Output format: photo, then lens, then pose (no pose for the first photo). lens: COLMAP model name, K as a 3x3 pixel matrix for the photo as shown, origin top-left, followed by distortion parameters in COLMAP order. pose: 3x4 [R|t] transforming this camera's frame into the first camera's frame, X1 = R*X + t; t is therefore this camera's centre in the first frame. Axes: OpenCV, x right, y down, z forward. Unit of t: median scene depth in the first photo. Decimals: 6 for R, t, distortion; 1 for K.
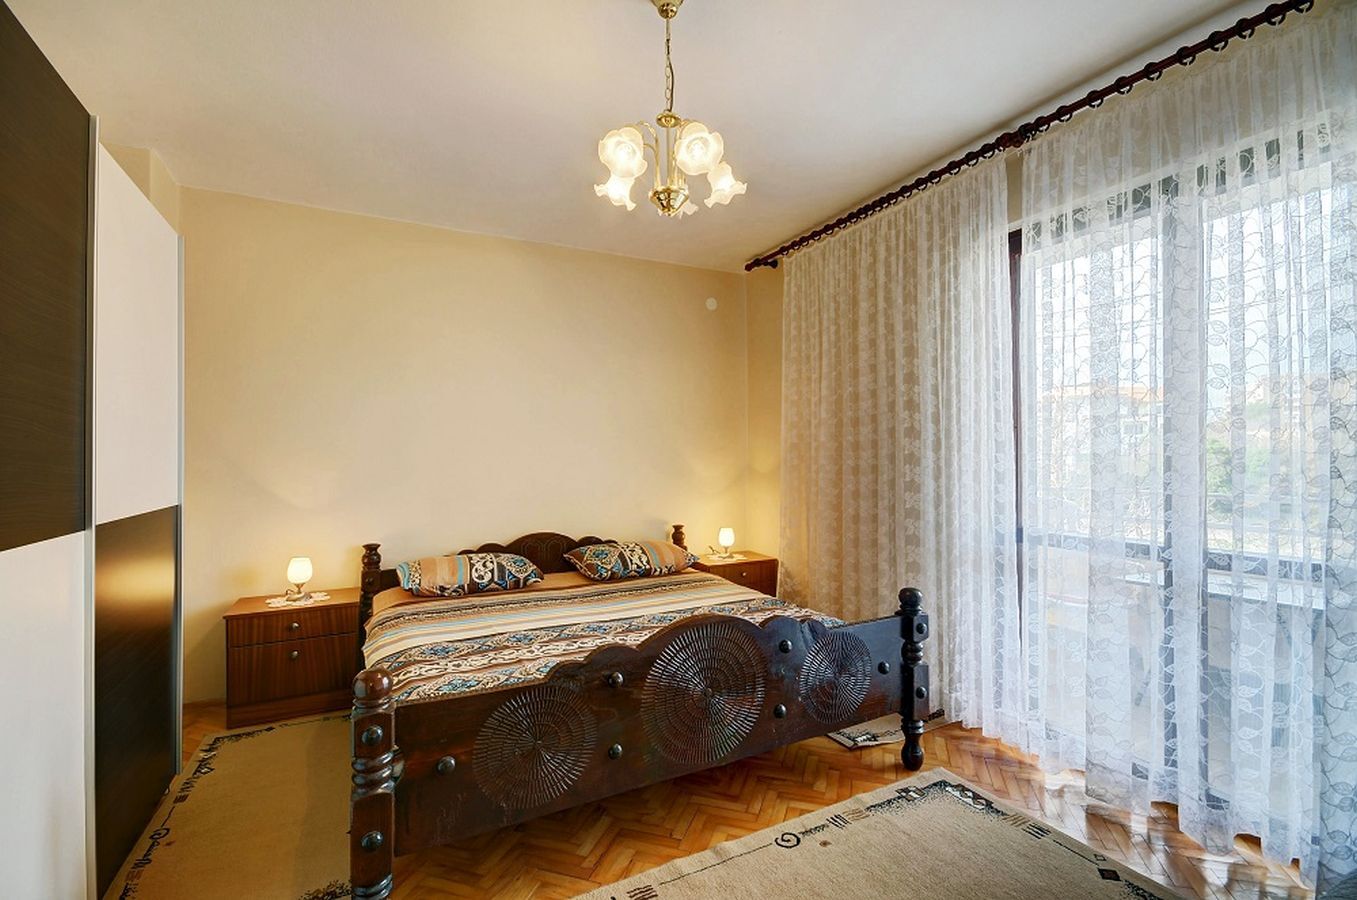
lens RADIAL K [[595.3, 0, 679.0], [0, 595.3, 454.7], [0, 0, 1]] dist [-0.010347, 0.000269]
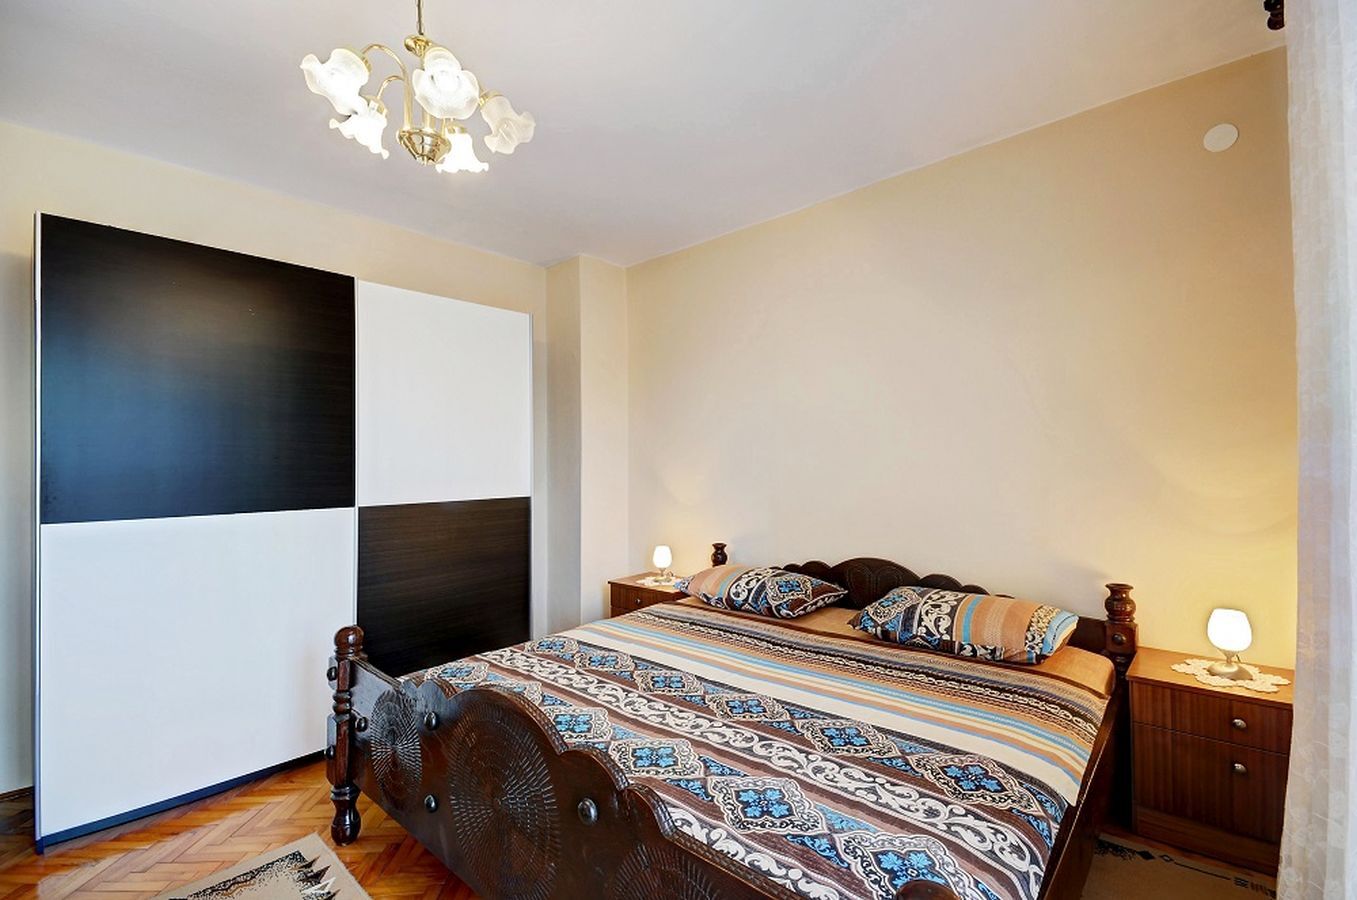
lens RADIAL K [[595.3, 0, 679.7], [0, 595.3, 456.8], [0, 0, 1]] dist [-0.010347, 0.000269]
pose [[0.347865, -0.013688, -0.937445, 0.452304], [0.014687, 0.999850, -0.009149, 0.005632], [0.937430, -0.010585, 0.348014, 0.571650]]
